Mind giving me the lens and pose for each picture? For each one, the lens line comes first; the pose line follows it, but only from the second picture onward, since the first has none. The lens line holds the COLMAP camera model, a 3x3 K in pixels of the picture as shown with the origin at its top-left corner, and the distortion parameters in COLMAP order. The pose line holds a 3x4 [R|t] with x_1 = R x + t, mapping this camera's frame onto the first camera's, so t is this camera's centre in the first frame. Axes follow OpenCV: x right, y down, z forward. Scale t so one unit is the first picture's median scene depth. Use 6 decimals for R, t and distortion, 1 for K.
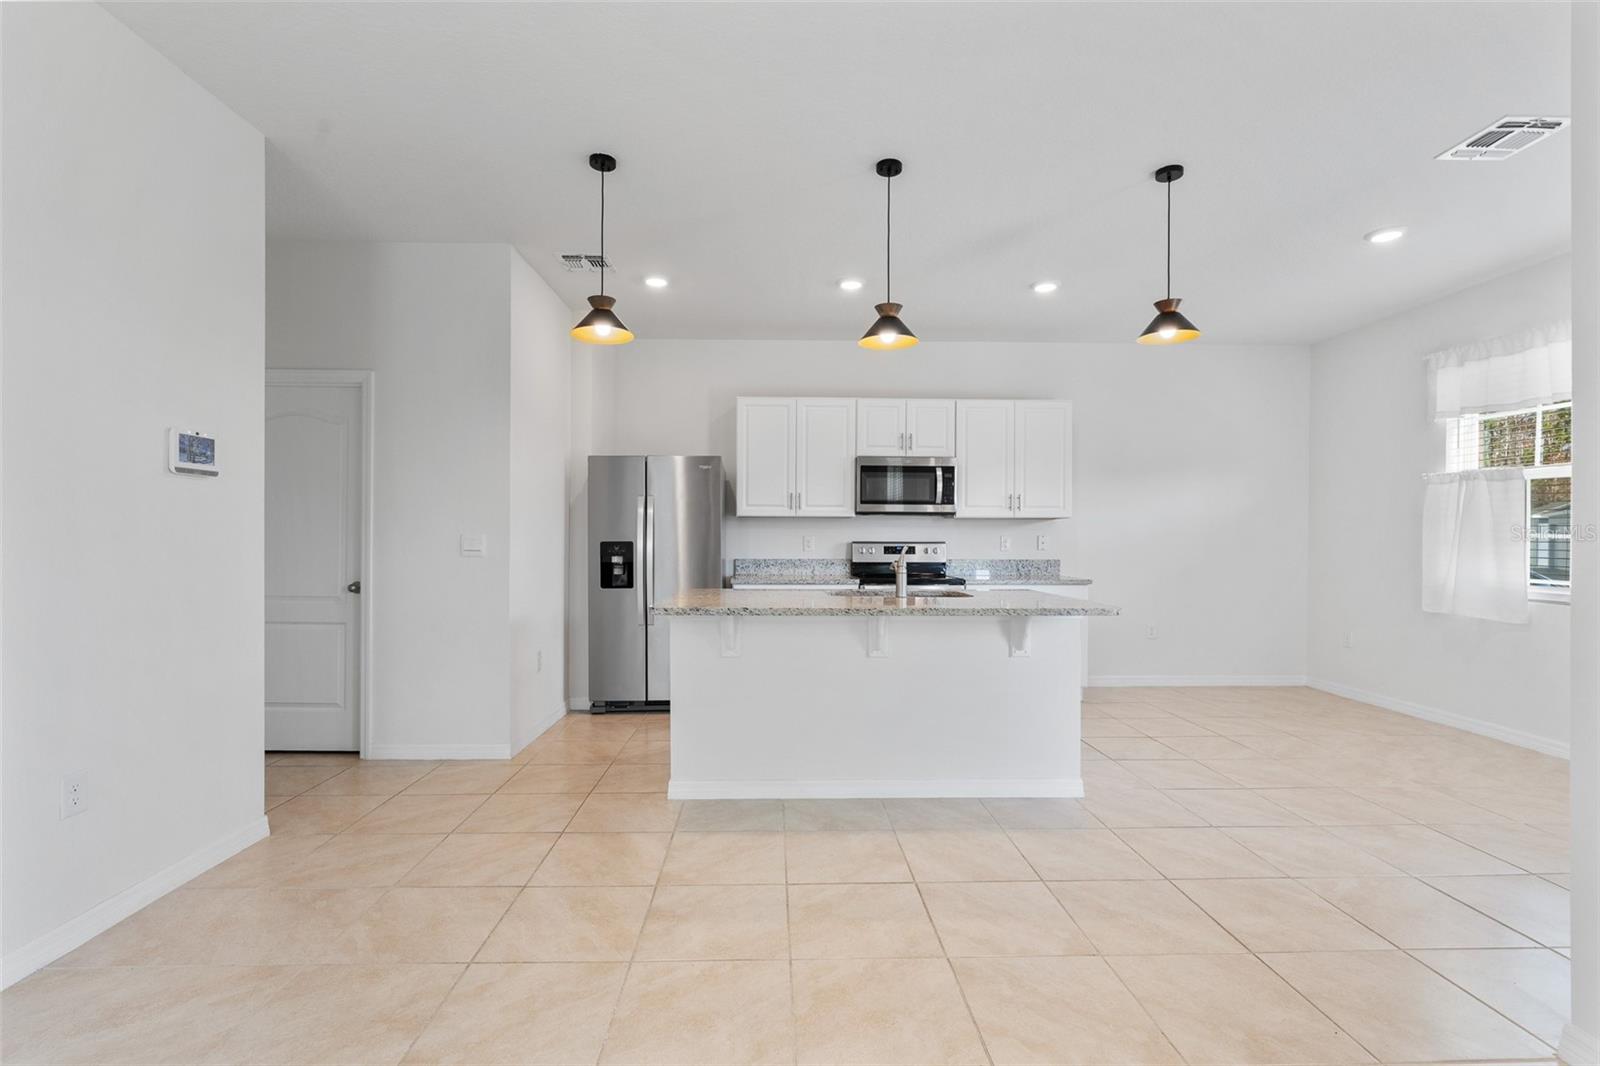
lens RADIAL K [[724.0, 0, 796.5], [0, 724.0, 542.3], [0, 0, 1]] dist [-0.001608, 0.000098]
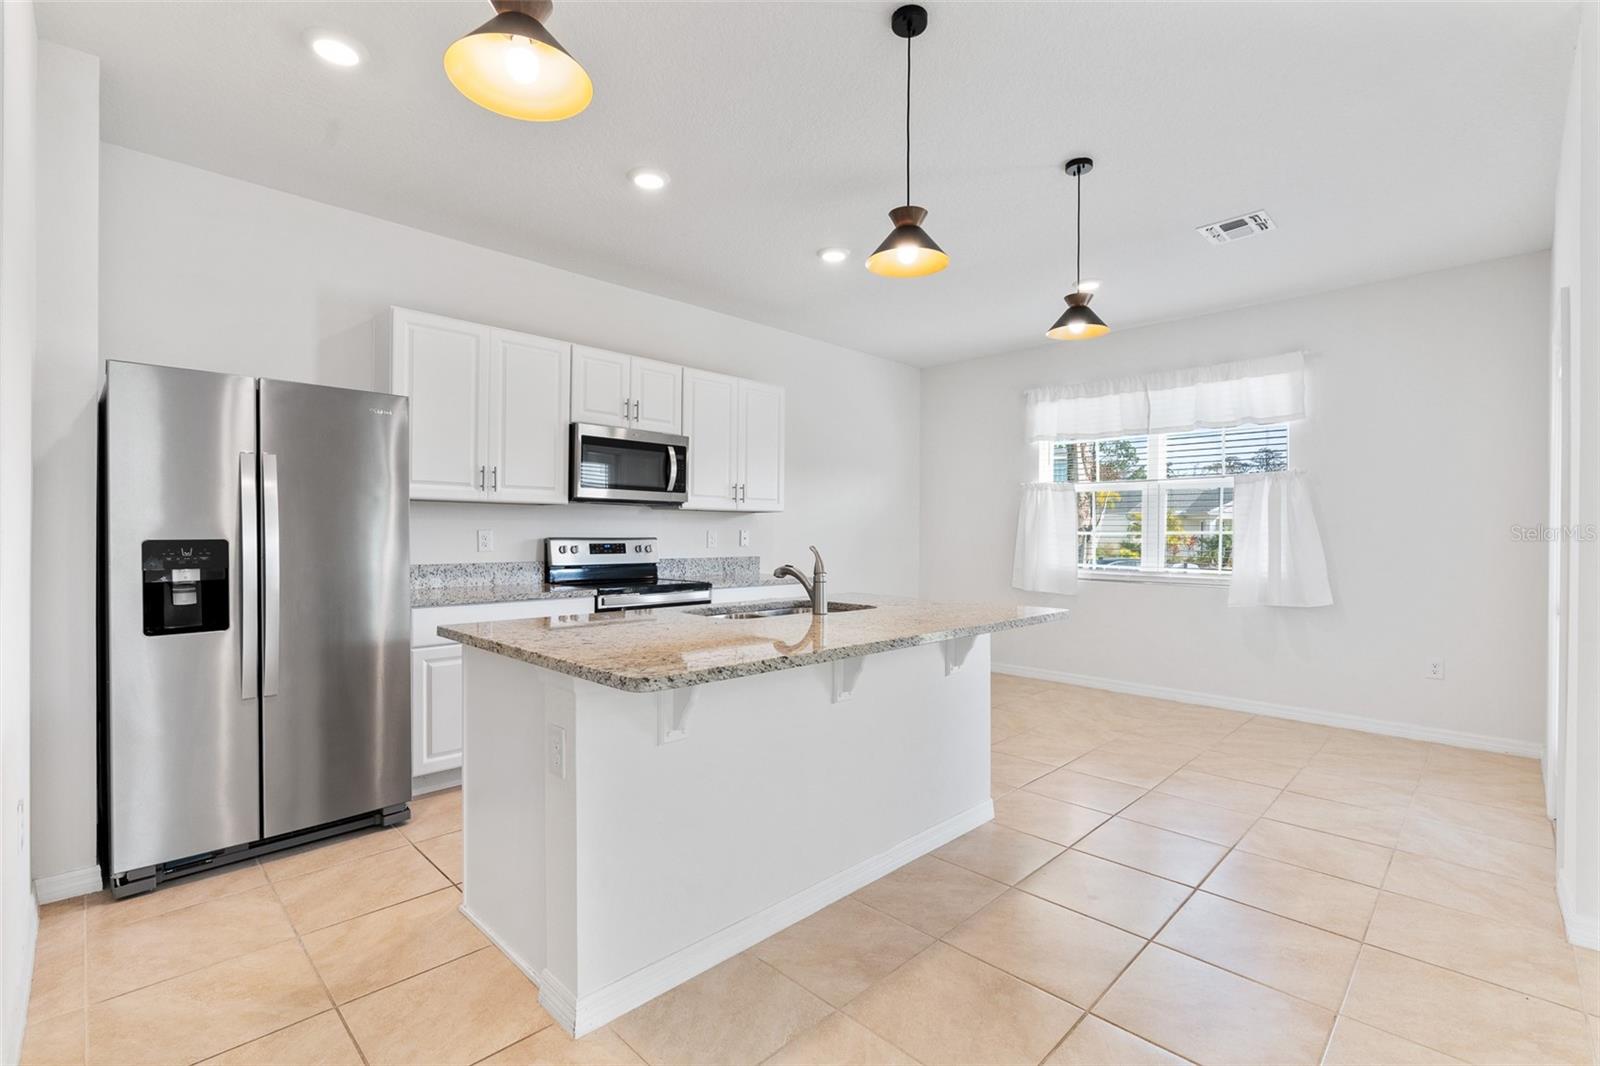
lens RADIAL K [[717.0, 0, 794.1], [0, 717.0, 533.2], [0, 0, 1]] dist [-0.005929, 0.000214]
pose [[0.728803, 0.001242, 0.684723, -0.270785], [0.000306, 0.999998, -0.002140, -0.004297], [-0.684724, 0.001769, 0.728800, 0.337180]]
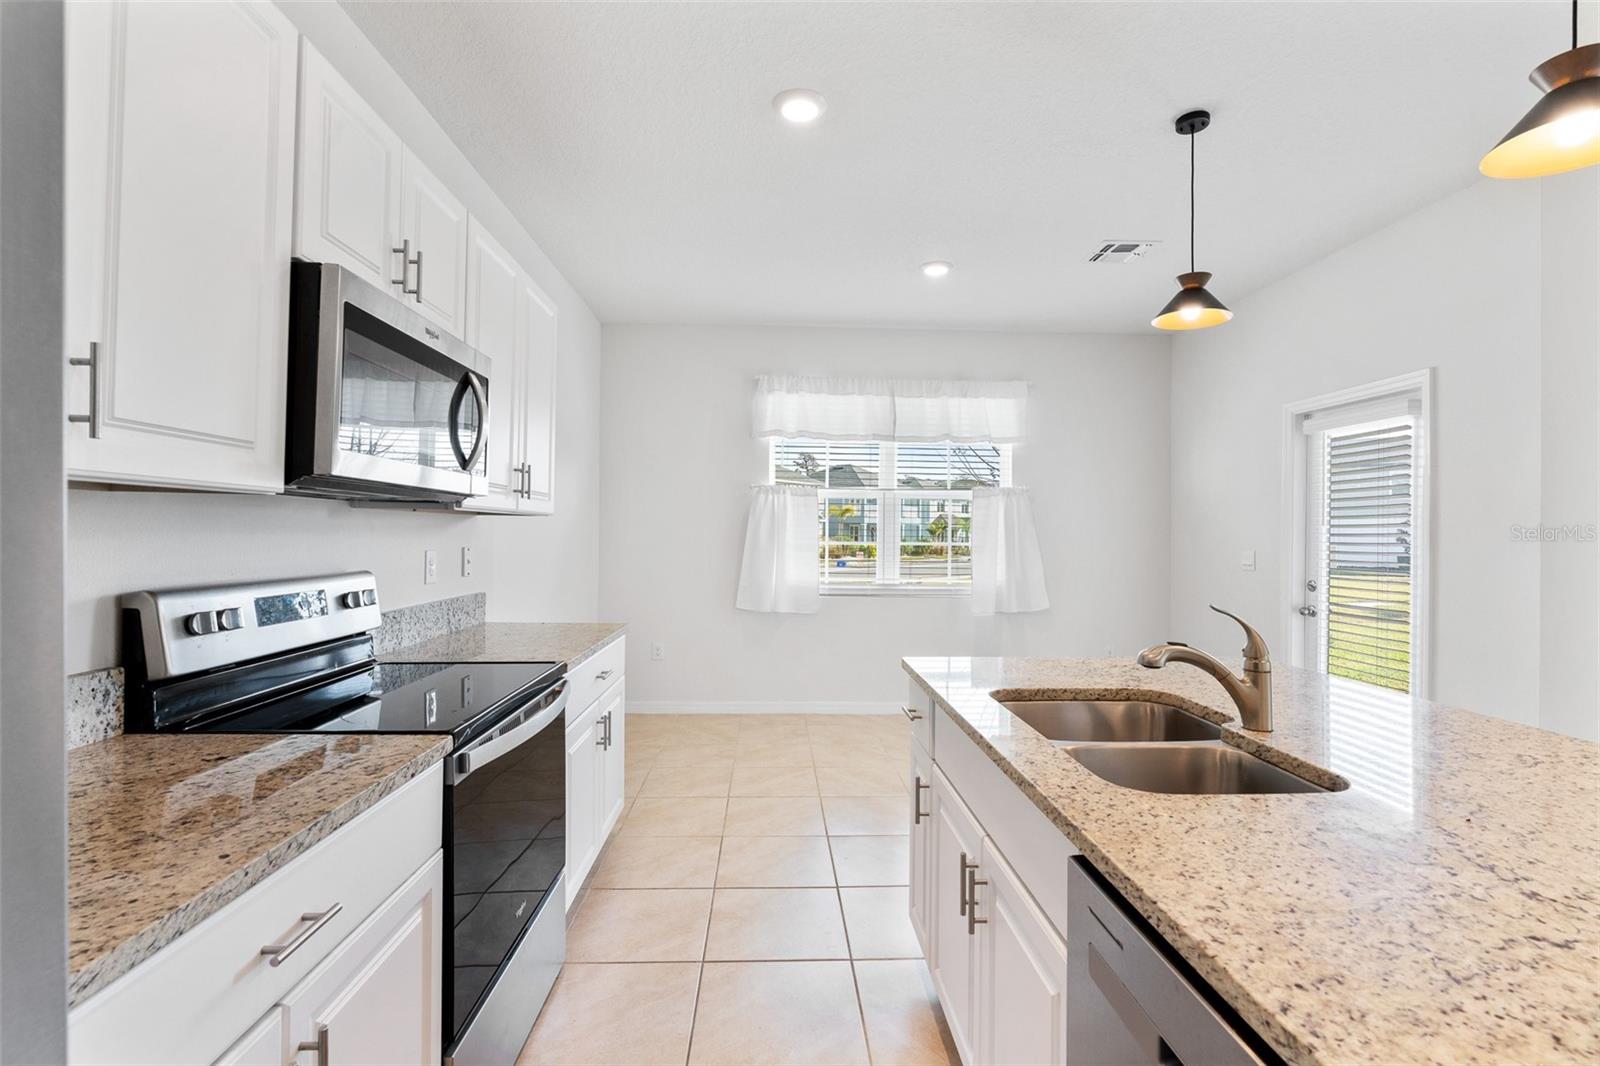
lens RADIAL K [[719.1, 0, 800.9], [0, 719.1, 524.0], [0, 0, 1]] dist [-0.001592, -0.000297]
pose [[-0.014653, 0.010255, 0.999840, -0.188511], [-0.003107, 0.999942, -0.010302, -0.023884], [-0.999888, -0.003258, -0.014621, 0.886898]]
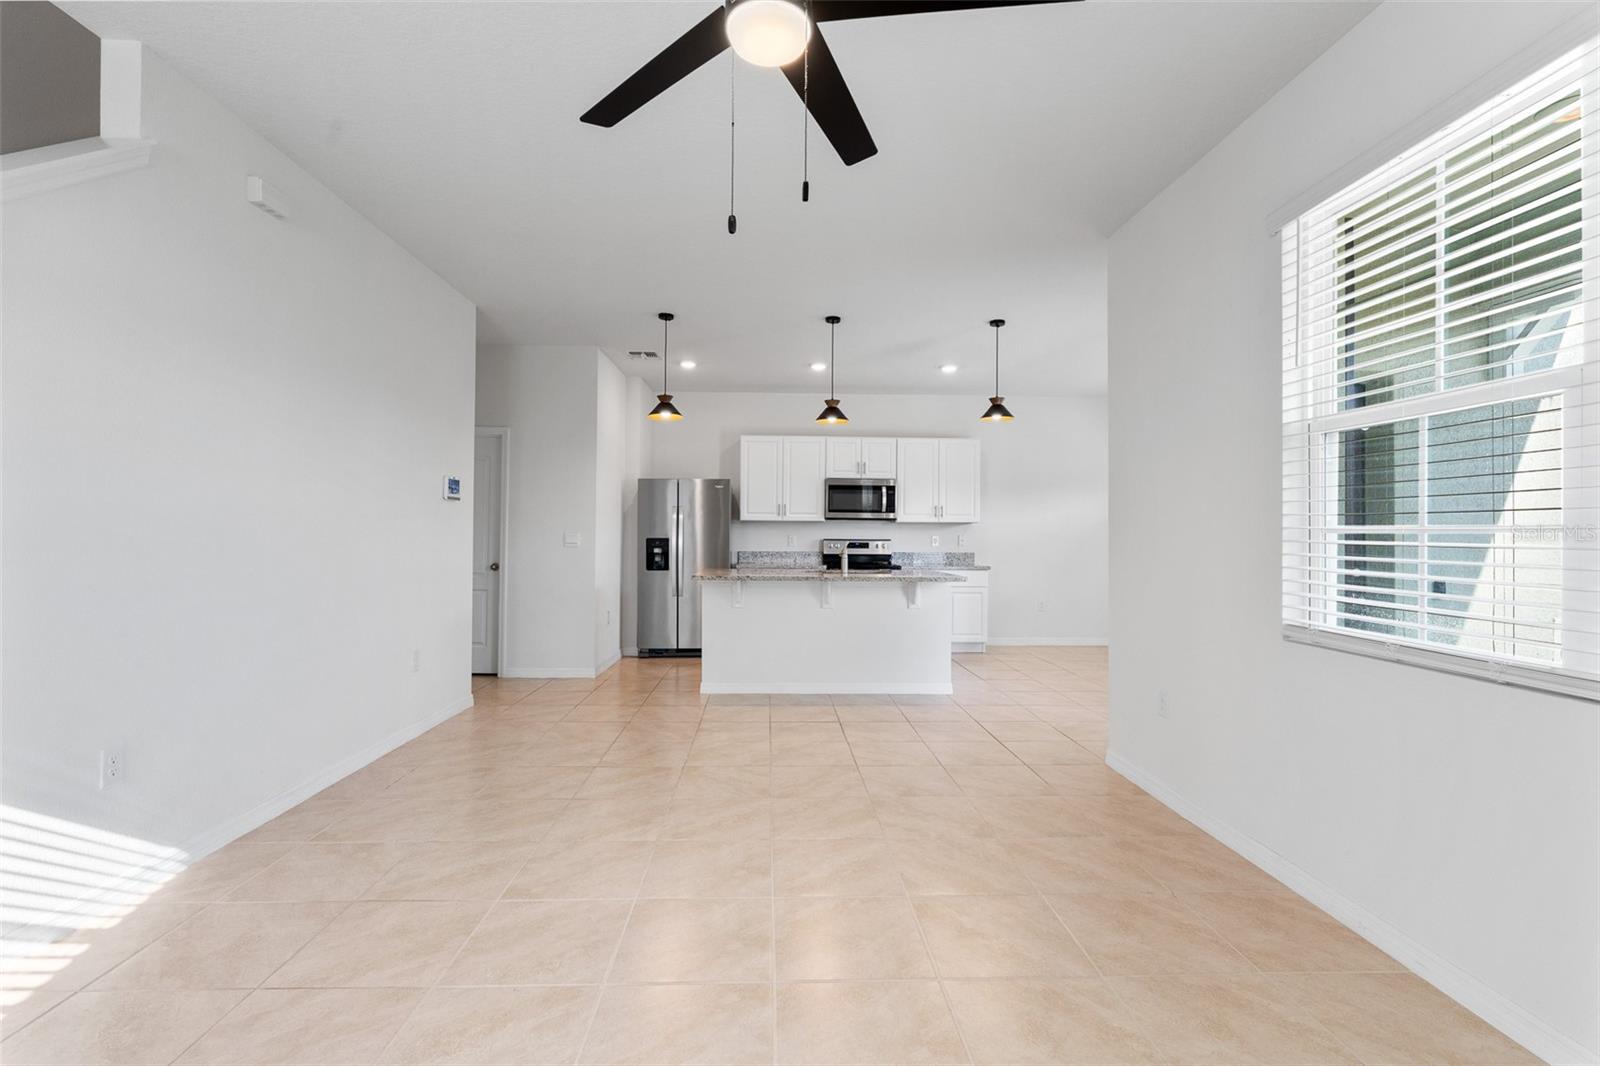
lens RADIAL K [[717.0, 0, 794.1], [0, 717.0, 533.2], [0, 0, 1]] dist [-0.005929, 0.000214]
pose [[0.999990, 0.004188, 0.001375, 0.021393], [-0.004172, 0.999928, -0.011243, 0.004074], [-0.001422, 0.011237, 0.999936, -0.416276]]
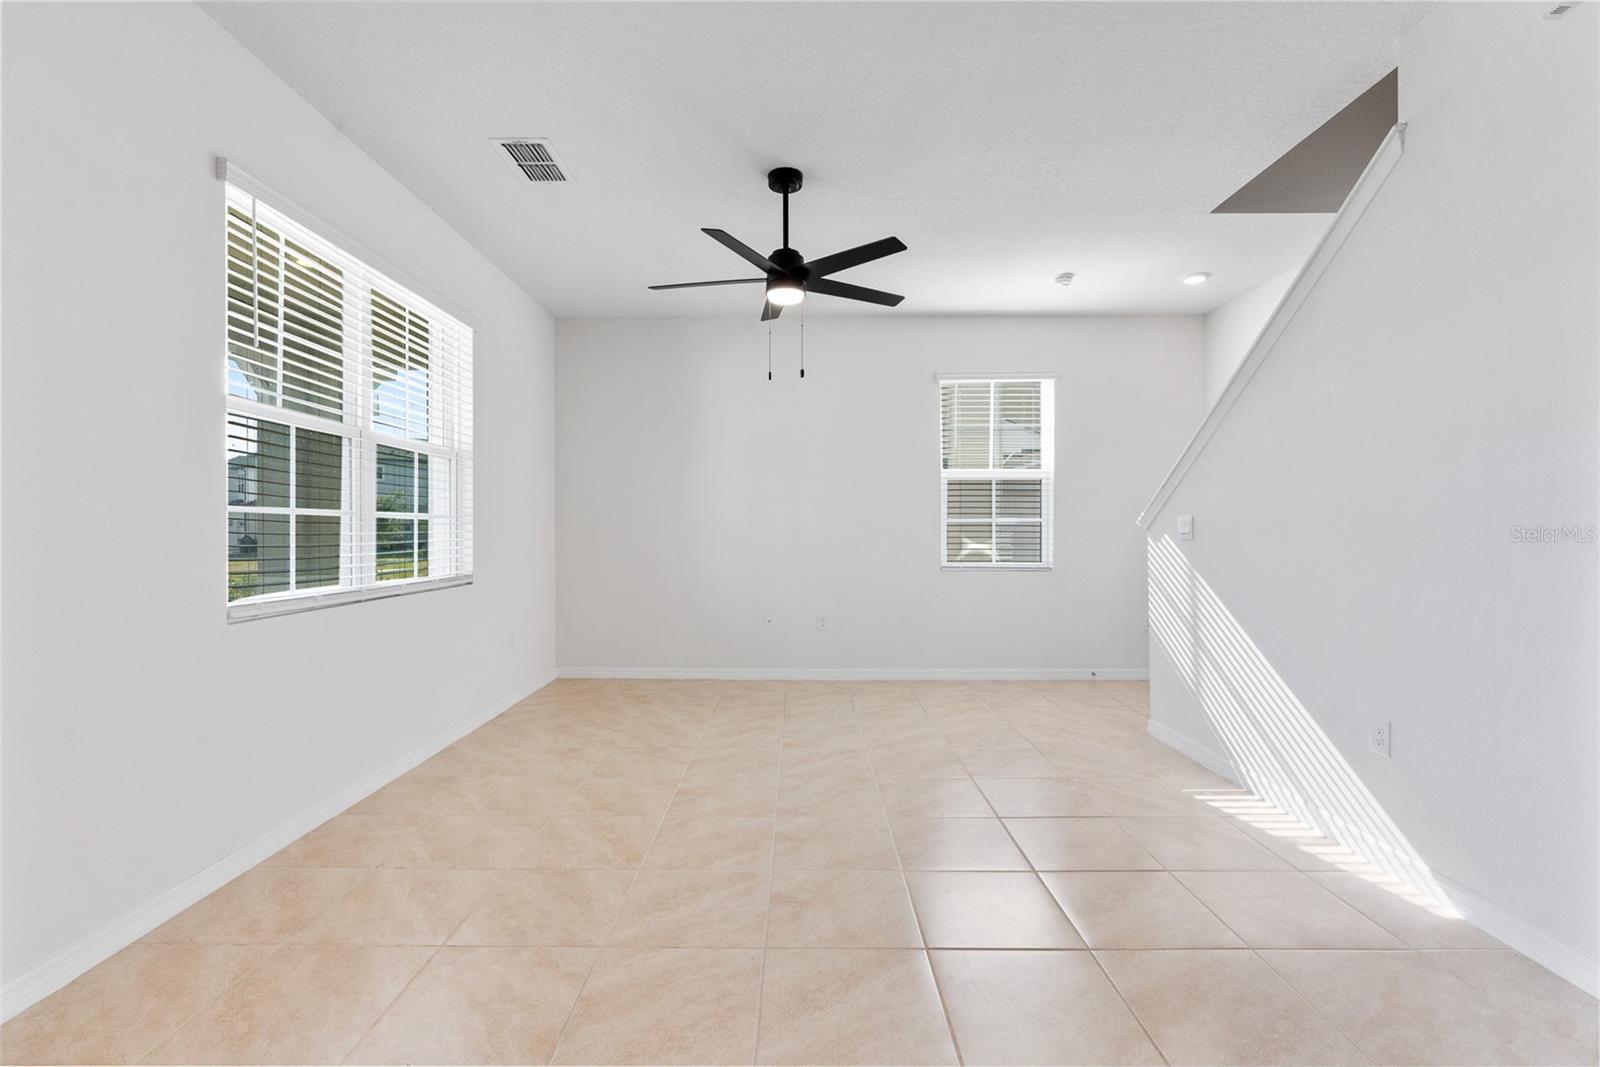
lens RADIAL K [[717.0, 0, 794.1], [0, 717.0, 533.7], [0, 0, 1]] dist [-0.005929, 0.000214]
pose [[-0.999142, -0.004642, 0.041164, -0.025183], [-0.003864, 0.999813, 0.018964, 0.001555], [-0.041244, 0.018789, -0.998972, 0.523361]]
